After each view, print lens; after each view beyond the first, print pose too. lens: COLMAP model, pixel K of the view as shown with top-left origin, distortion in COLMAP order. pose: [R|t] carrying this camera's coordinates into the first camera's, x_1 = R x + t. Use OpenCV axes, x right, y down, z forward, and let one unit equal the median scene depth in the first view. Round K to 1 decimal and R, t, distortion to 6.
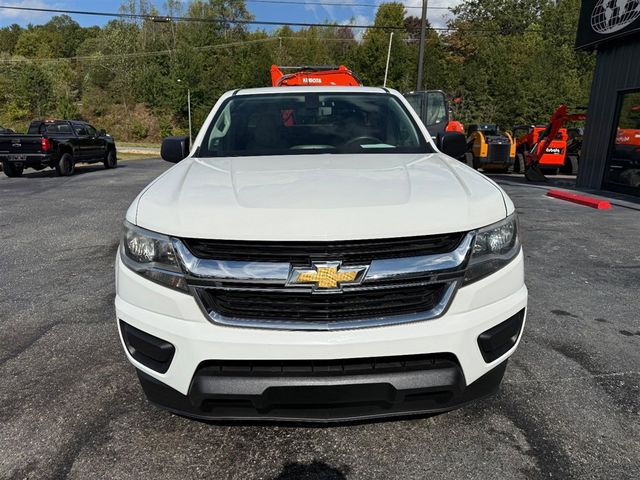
lens RADIAL K [[452.1, 0, 313.0], [0, 452.1, 240.3], [0, 0, 1]] dist [0.007254, -0.010284]
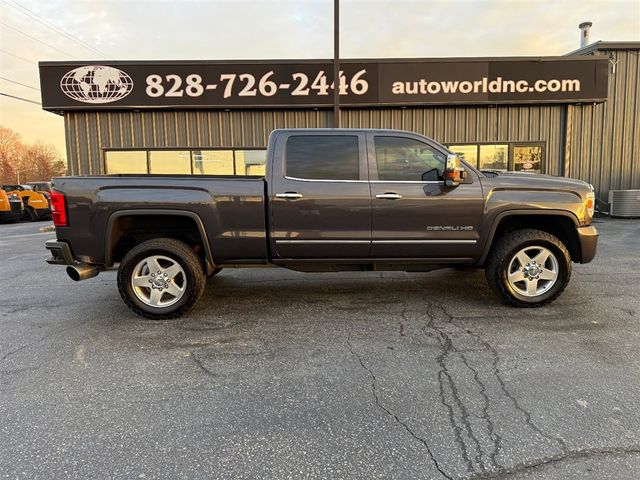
lens RADIAL K [[452.1, 0, 318.2], [0, 452.1, 242.9], [0, 0, 1]] dist [0.007254, -0.010284]
pose [[-0.008957, -0.139317, 0.990207, -0.086492], [0.251174, 0.958186, 0.137084, -0.014126], [-0.967901, 0.249942, 0.026410, 0.062599]]
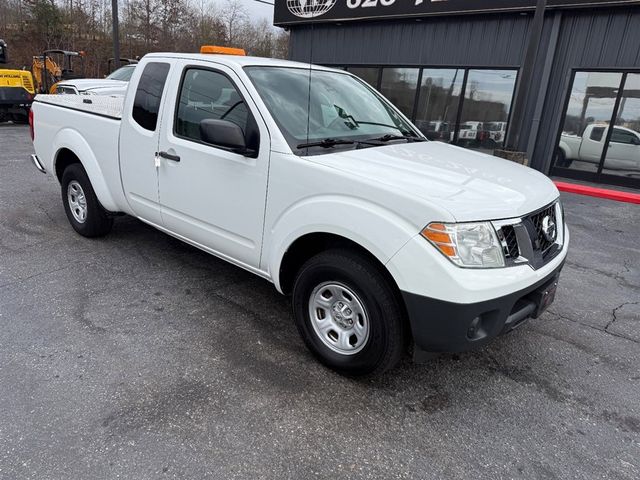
lens RADIAL K [[452.1, 0, 317.5], [0, 452.1, 236.5], [0, 0, 1]] dist [0.007254, -0.010284]
pose [[0.682060, -0.178667, 0.709135, -0.051070], [0.108868, 0.983698, 0.143131, -0.002344], [-0.723147, -0.020422, 0.690392, 0.007086]]
